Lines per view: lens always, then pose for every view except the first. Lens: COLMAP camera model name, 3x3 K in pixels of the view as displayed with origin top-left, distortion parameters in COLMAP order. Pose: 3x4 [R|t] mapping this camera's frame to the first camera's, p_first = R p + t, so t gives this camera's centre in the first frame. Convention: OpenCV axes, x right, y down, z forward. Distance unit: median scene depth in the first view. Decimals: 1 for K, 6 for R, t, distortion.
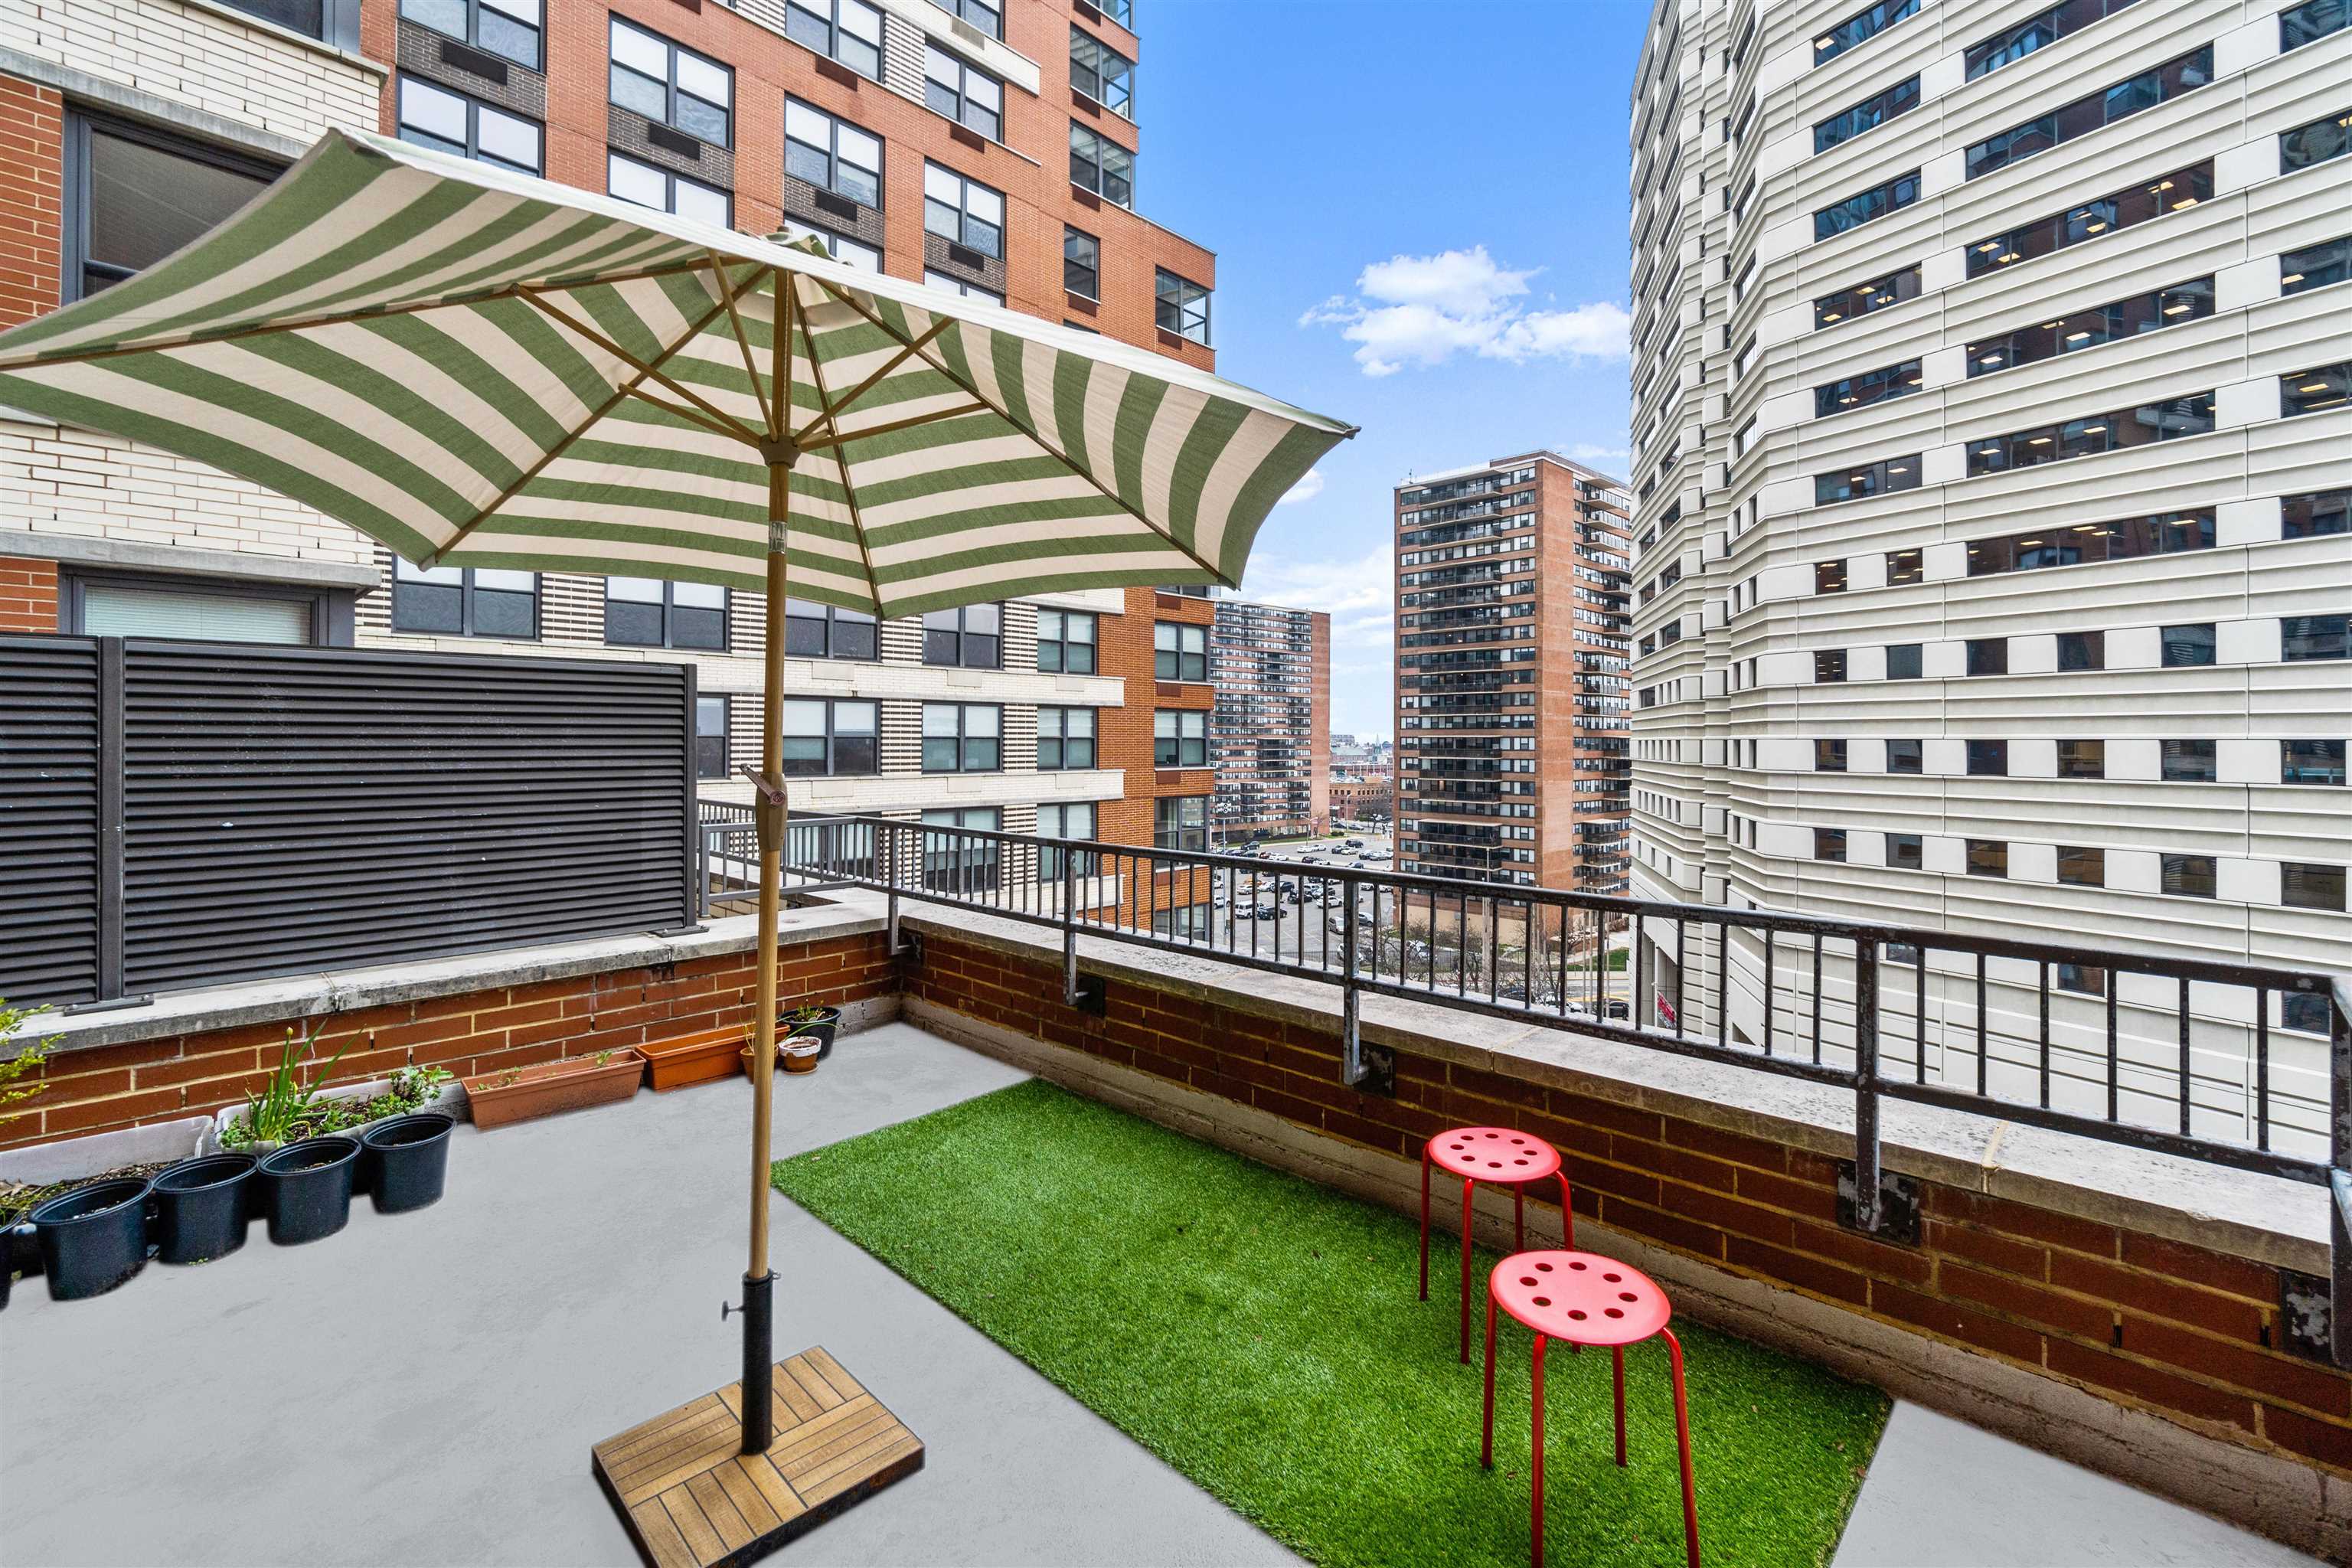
lens RADIAL K [[1037.8, 0, 1165.9], [0, 1037.8, 733.8], [0, 0, 1]] dist [-0.000580, -0.000005]
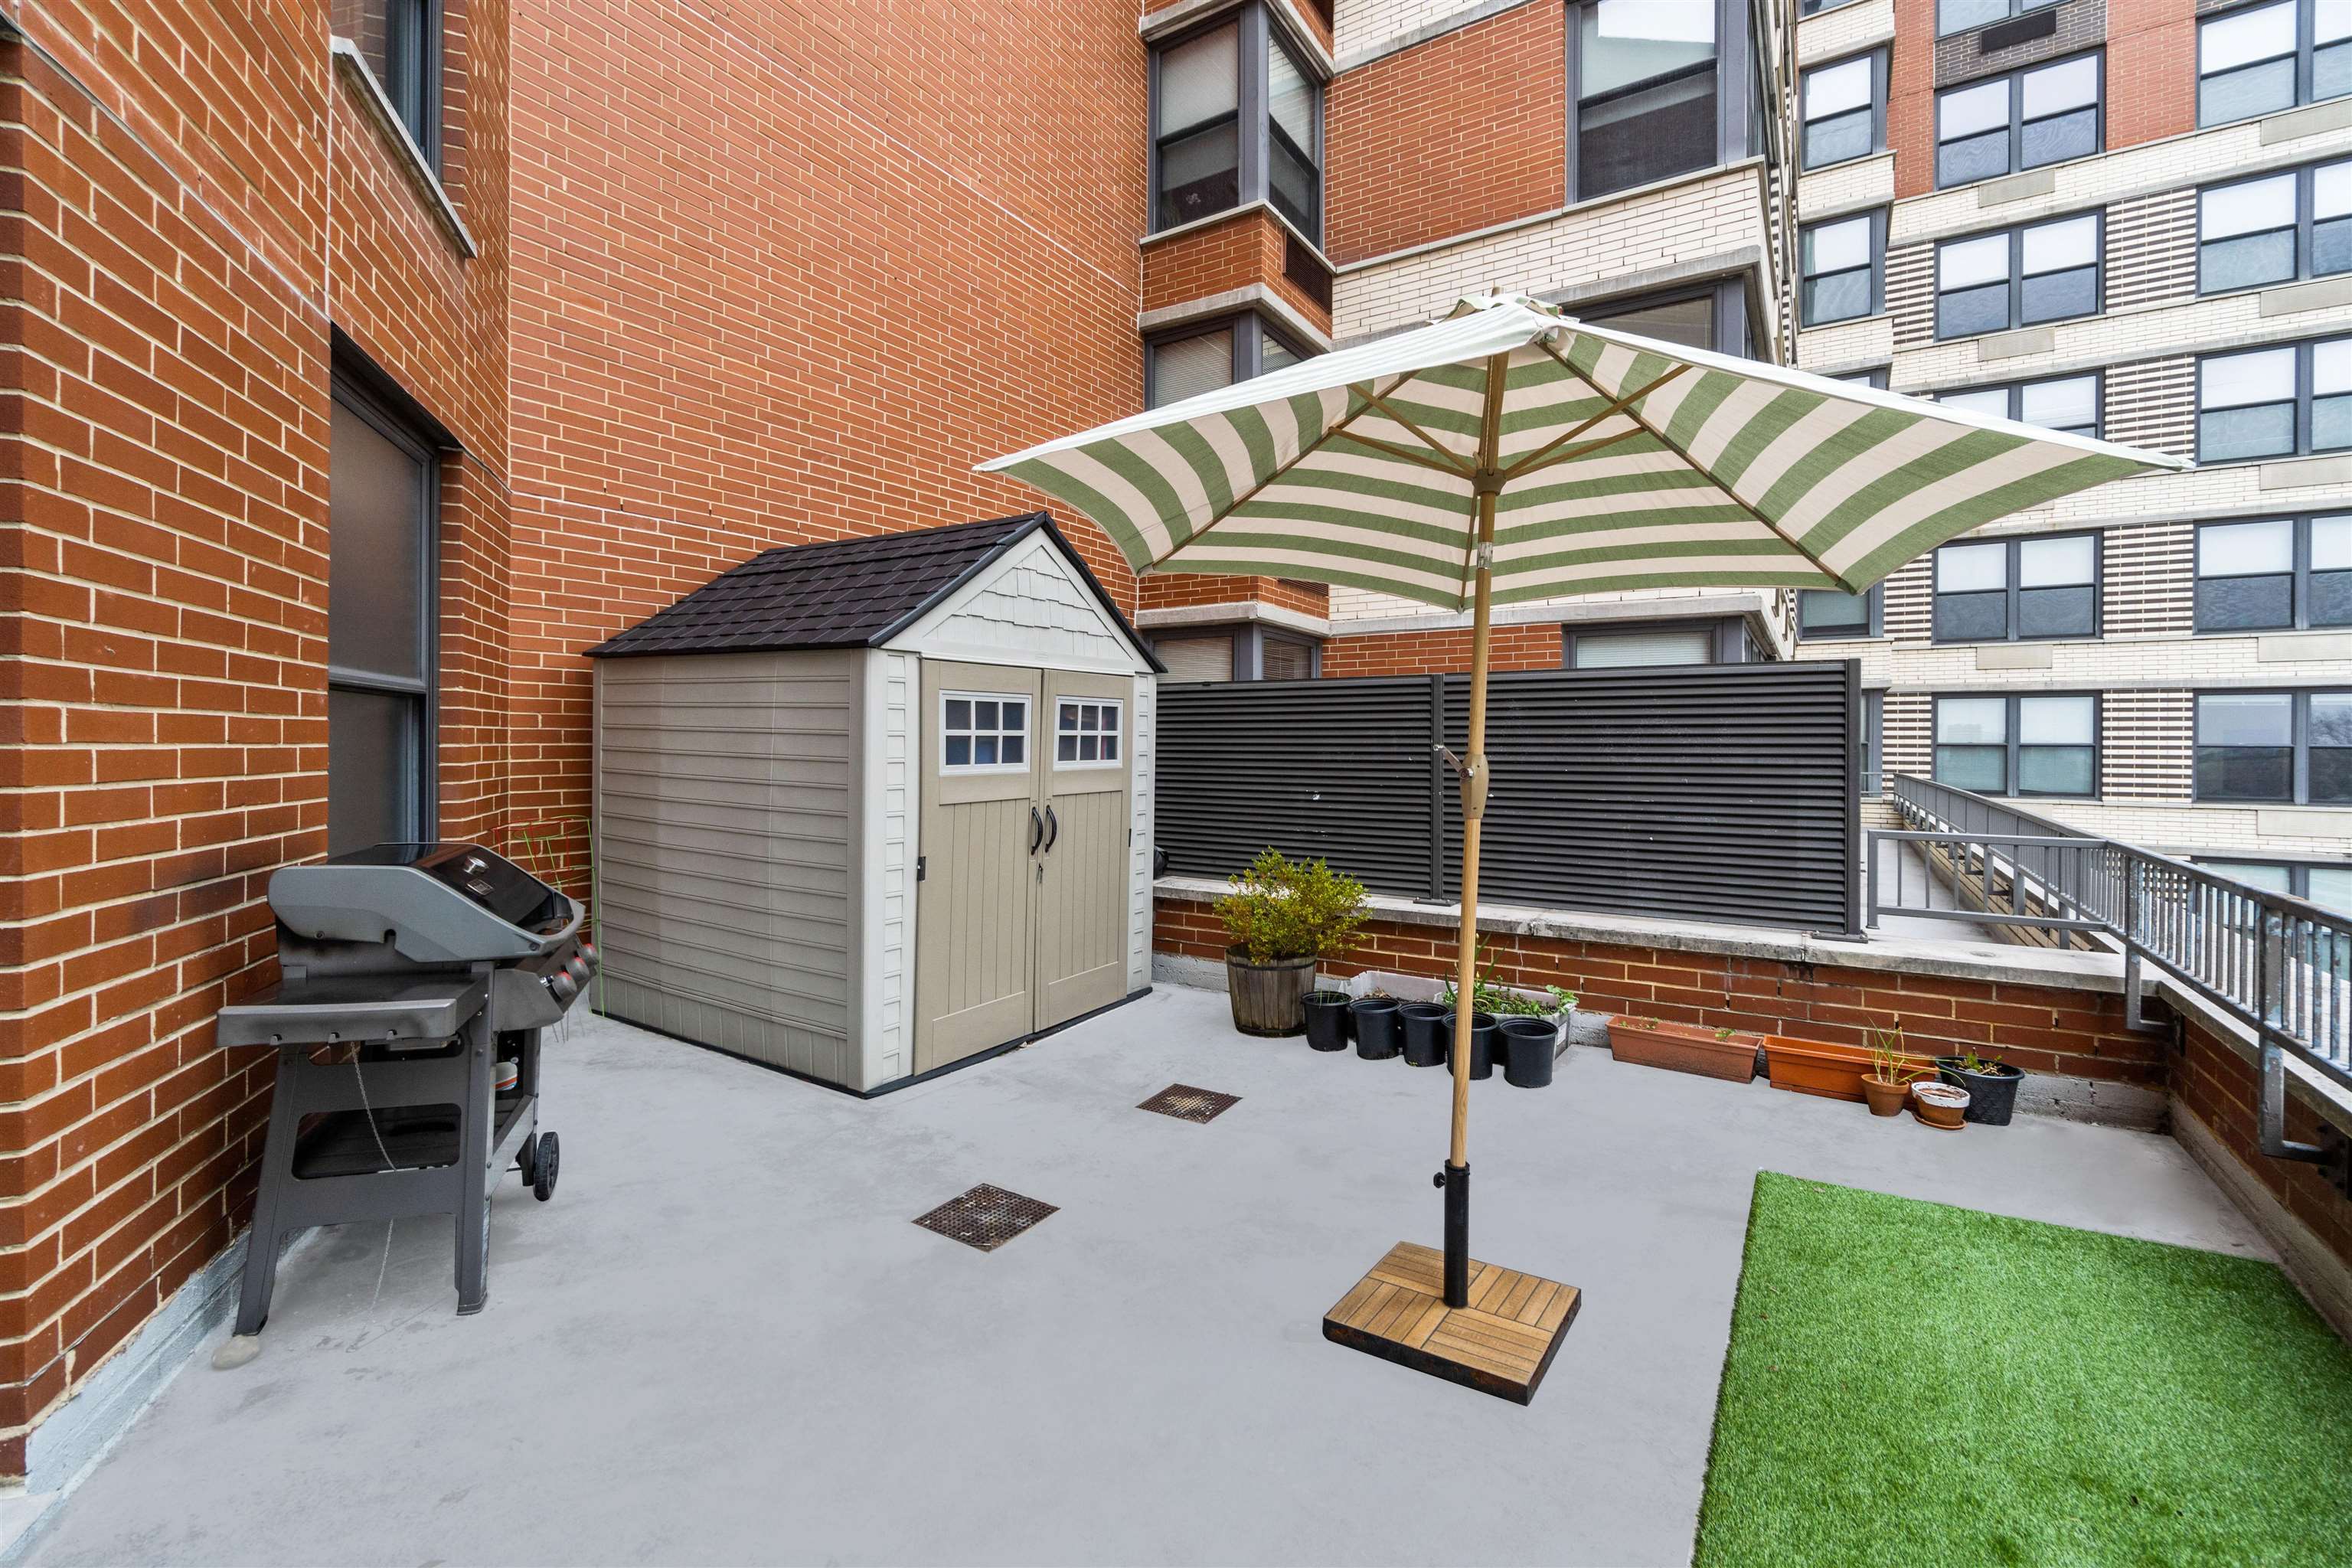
lens RADIAL K [[1030.2, 0, 1173.7], [0, 1030.2, 750.1], [0, 0, 1]] dist [-0.002406, -0.000090]
pose [[0.202709, 0.004203, -0.979230, 0.371206], [-0.001312, 0.999991, 0.004021, 0.014868], [0.979238, 0.000469, 0.202713, 0.219162]]
